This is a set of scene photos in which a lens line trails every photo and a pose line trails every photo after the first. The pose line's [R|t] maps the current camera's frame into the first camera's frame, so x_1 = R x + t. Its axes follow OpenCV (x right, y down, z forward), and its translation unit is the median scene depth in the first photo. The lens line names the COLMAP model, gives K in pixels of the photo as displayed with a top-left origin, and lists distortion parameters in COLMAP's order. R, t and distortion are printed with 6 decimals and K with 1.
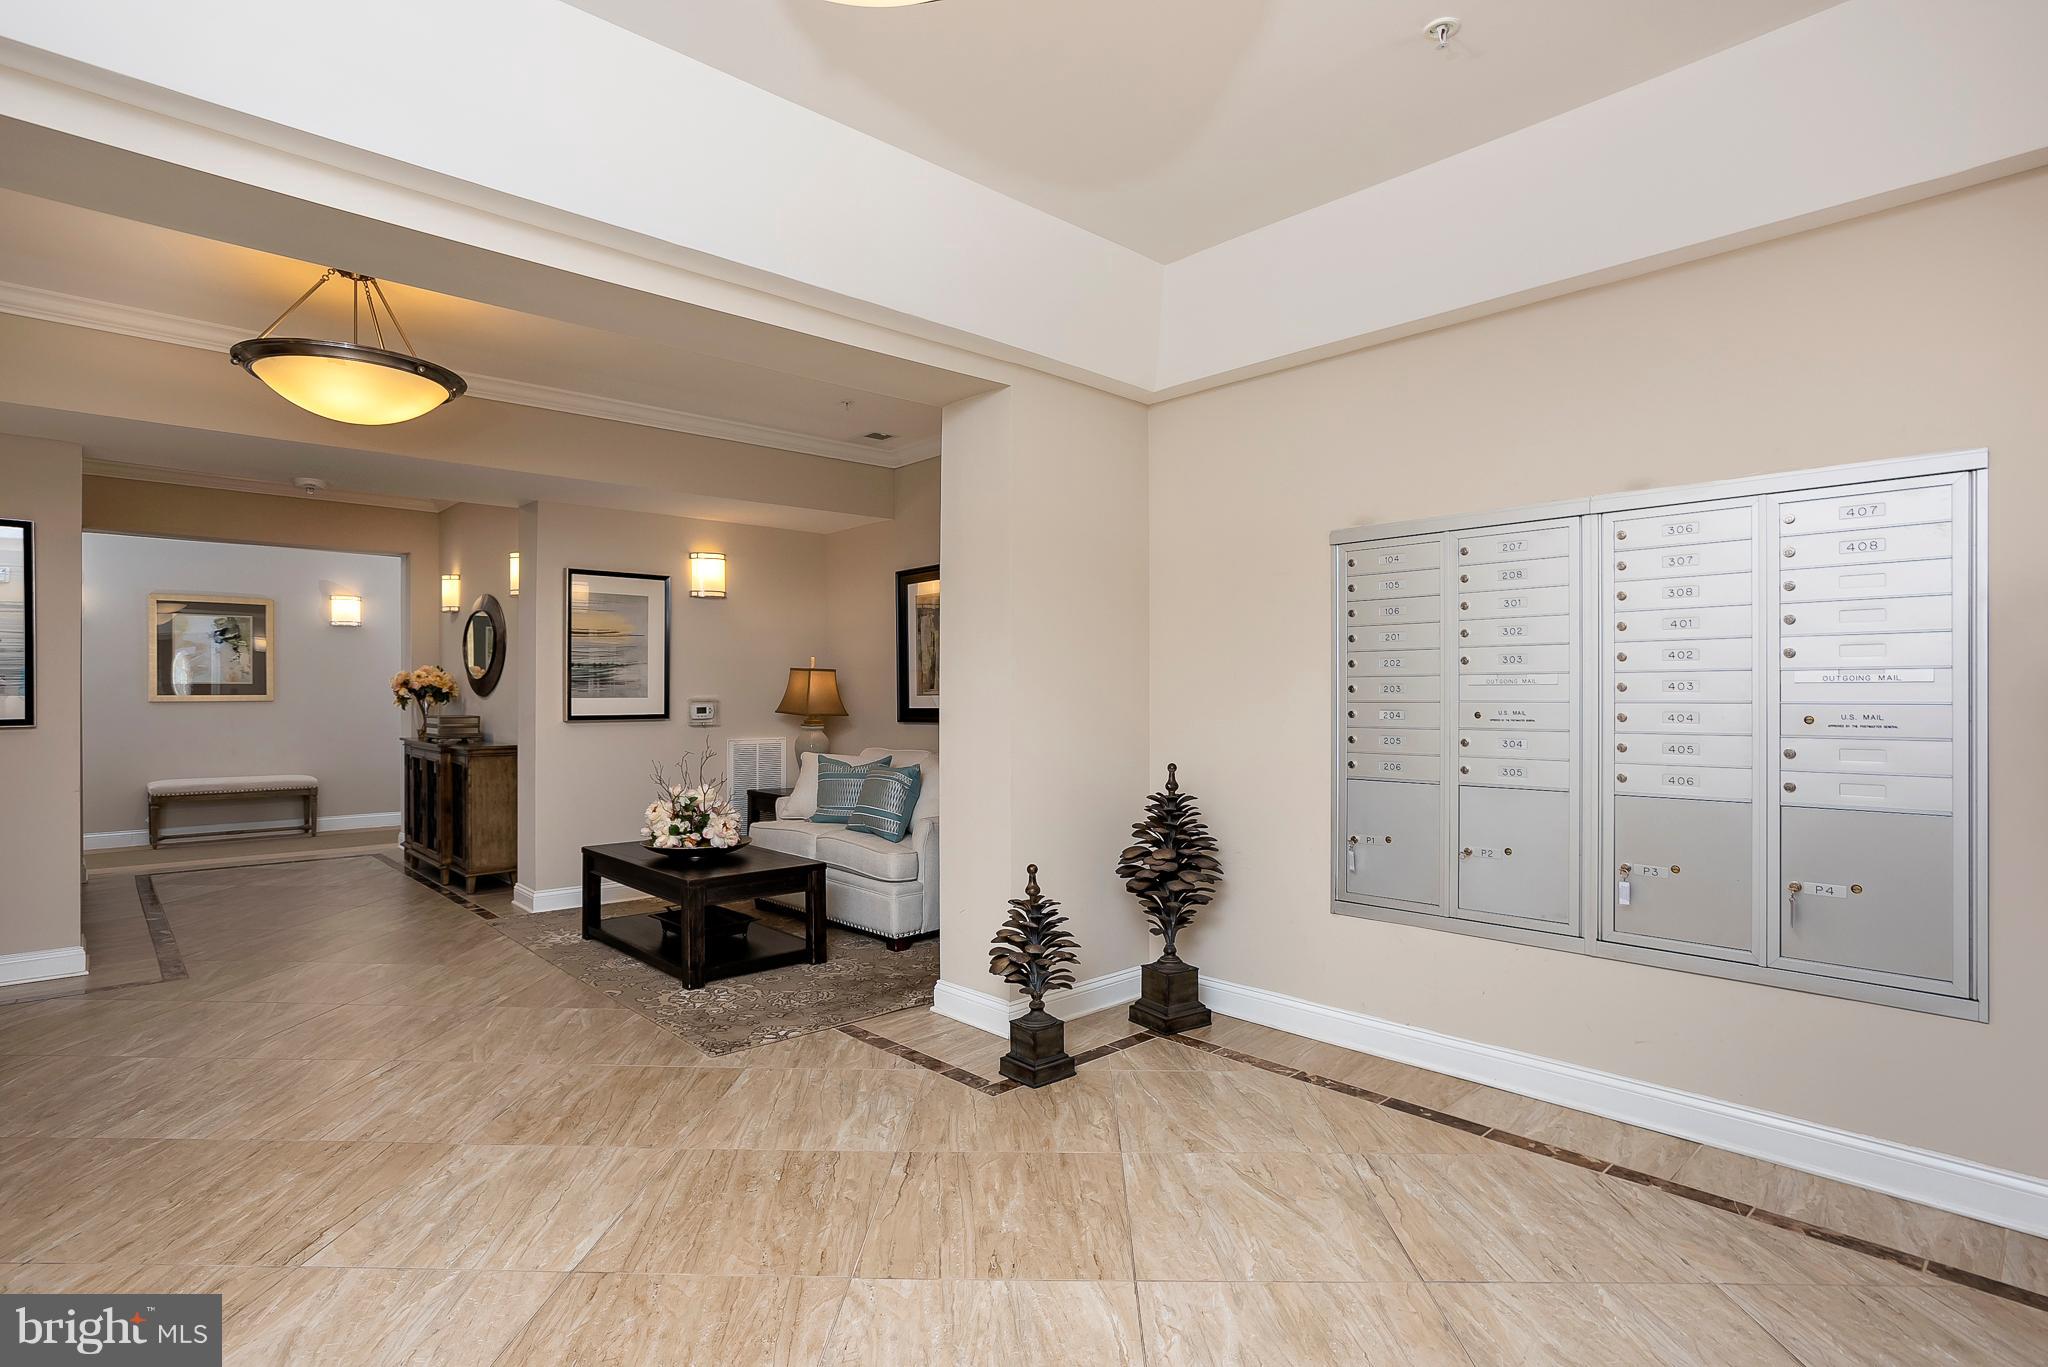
lens RADIAL K [[1026.6, 0, 1024.0], [0, 1026.6, 683.5], [0, 0, 1]] dist [0.042991, 0.000055]
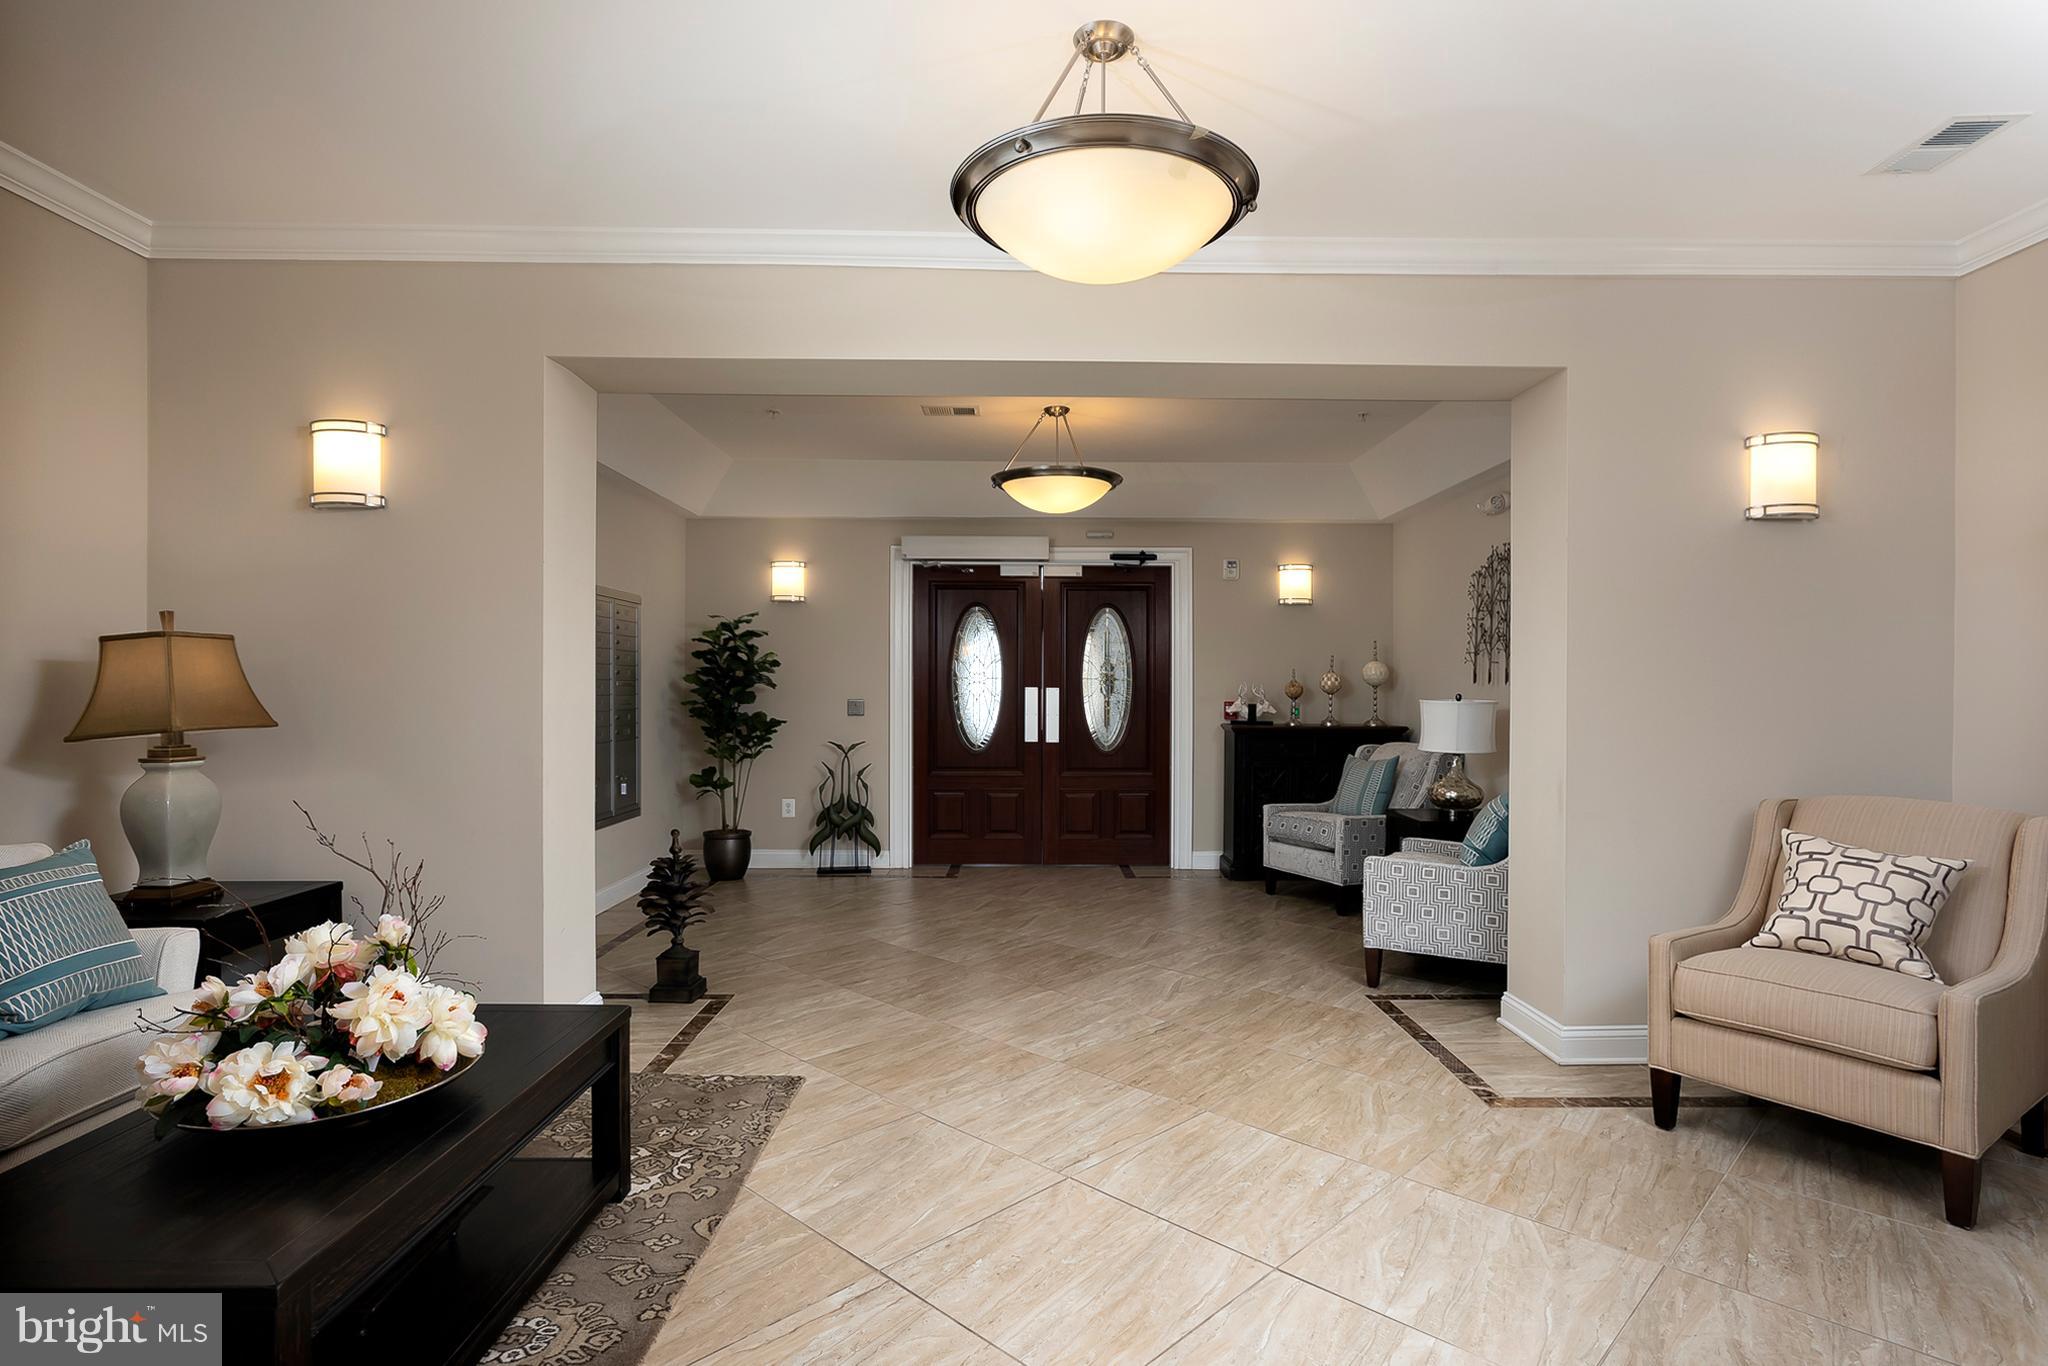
lens RADIAL K [[1094.4, 0, 1024.0], [0, 1094.4, 683.0], [0, 0, 1]] dist [0.000532, -0.000226]
pose [[-0.744848, 0.007693, 0.667190, -1.198756], [-0.007996, 0.999759, -0.020454, 0.031041], [-0.667186, -0.020570, -0.744607, 1.753036]]
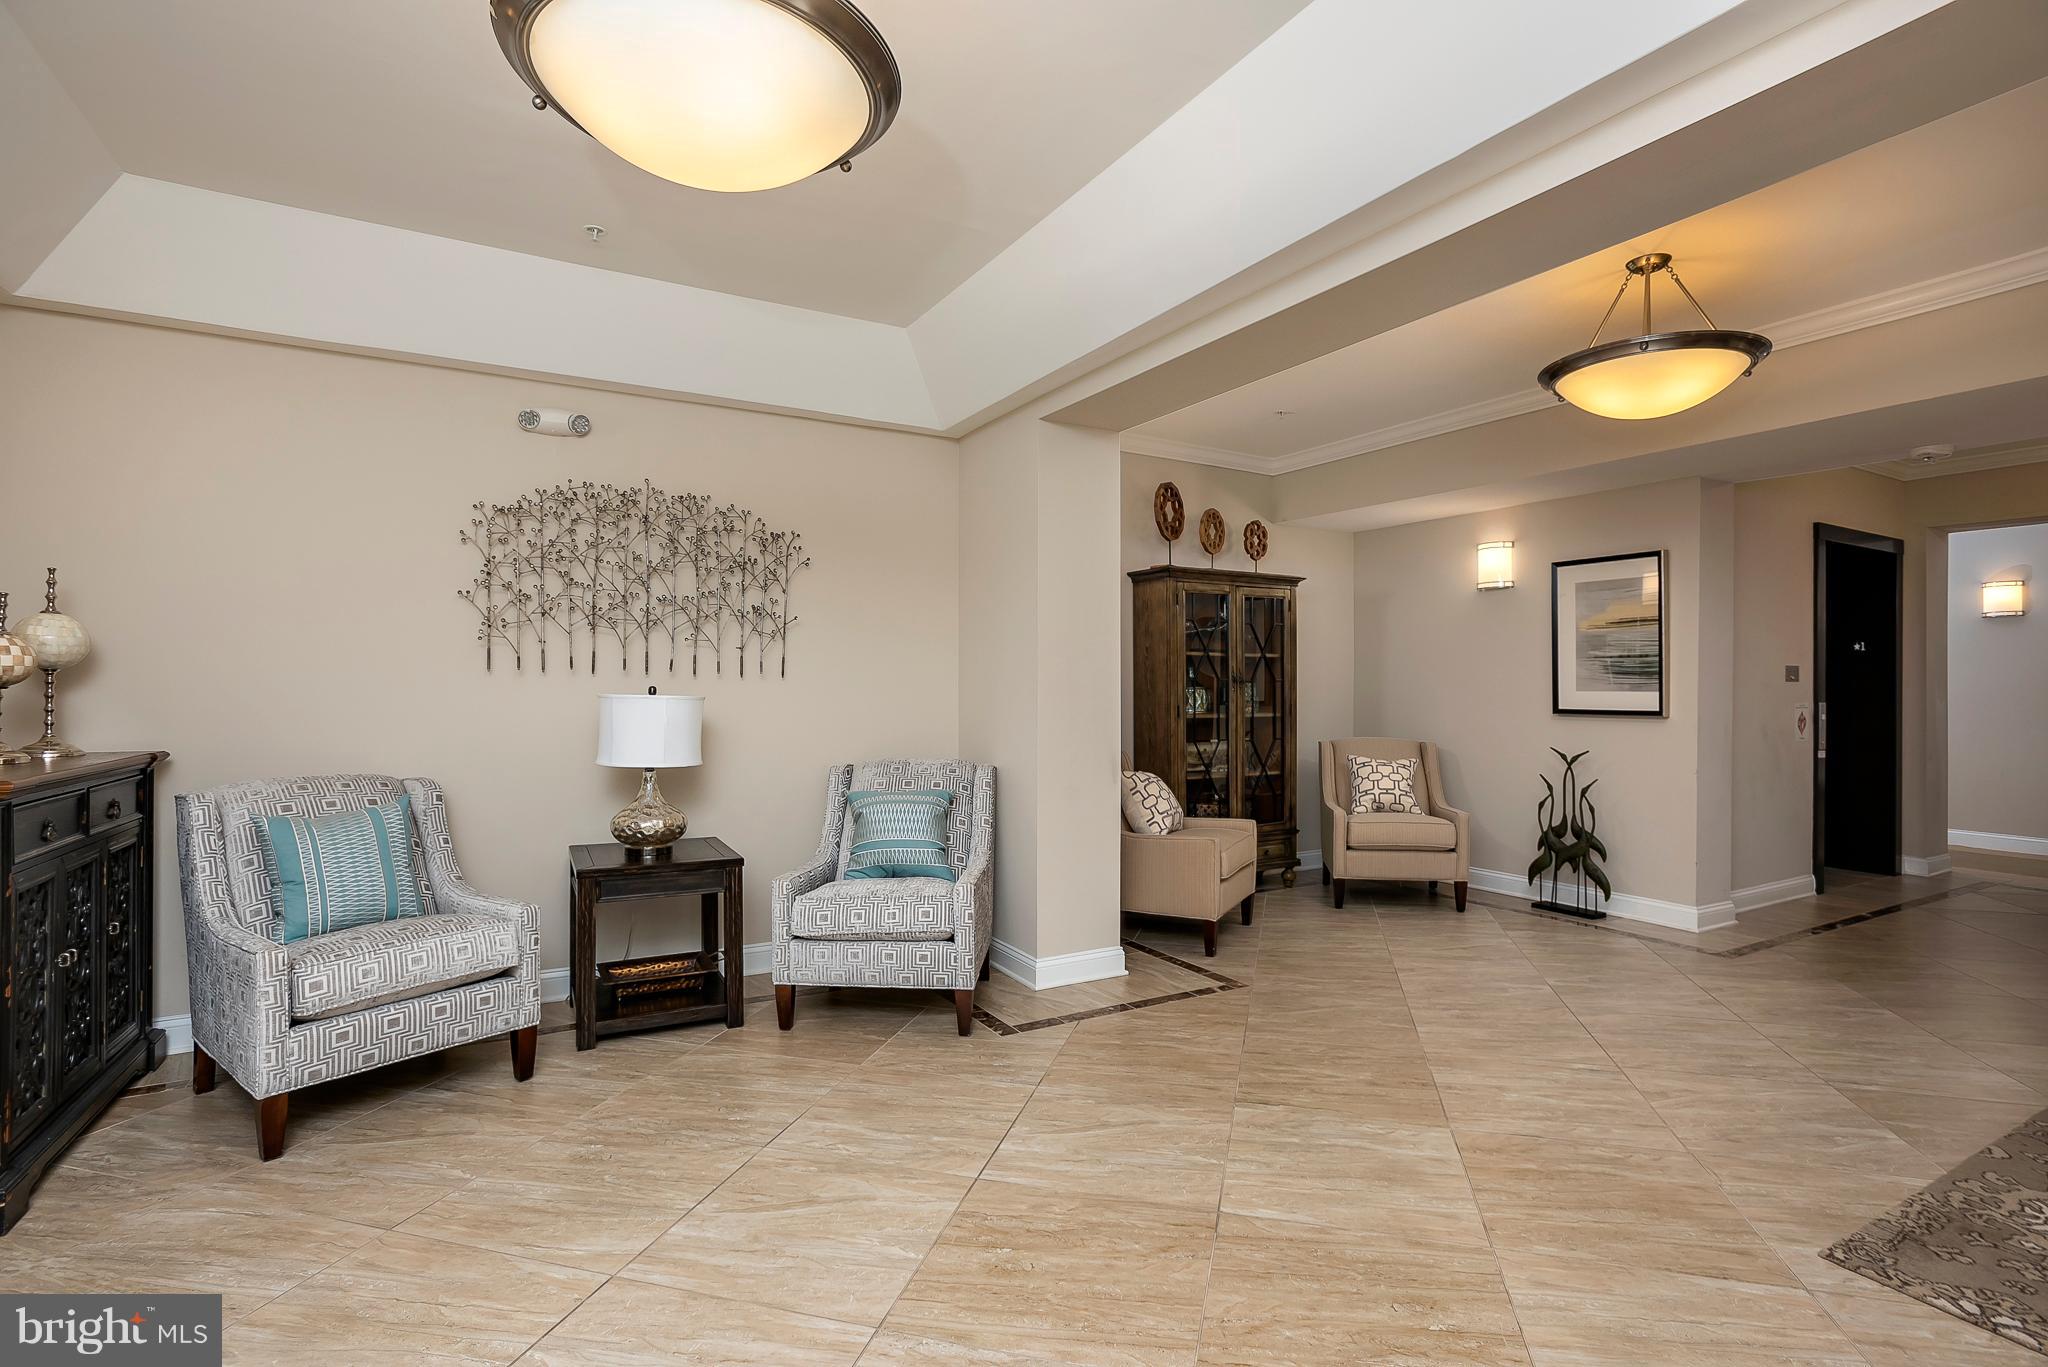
lens RADIAL K [[964.2, 0, 1024.0], [0, 964.2, 683.5], [0, 0, 1]] dist [-0.003202, 0.006605]
pose [[-0.193650, -0.005625, -0.981054, 0.426062], [0.007485, 0.999946, -0.007211, 0.004903], [0.981042, -0.008740, -0.193598, 0.693855]]
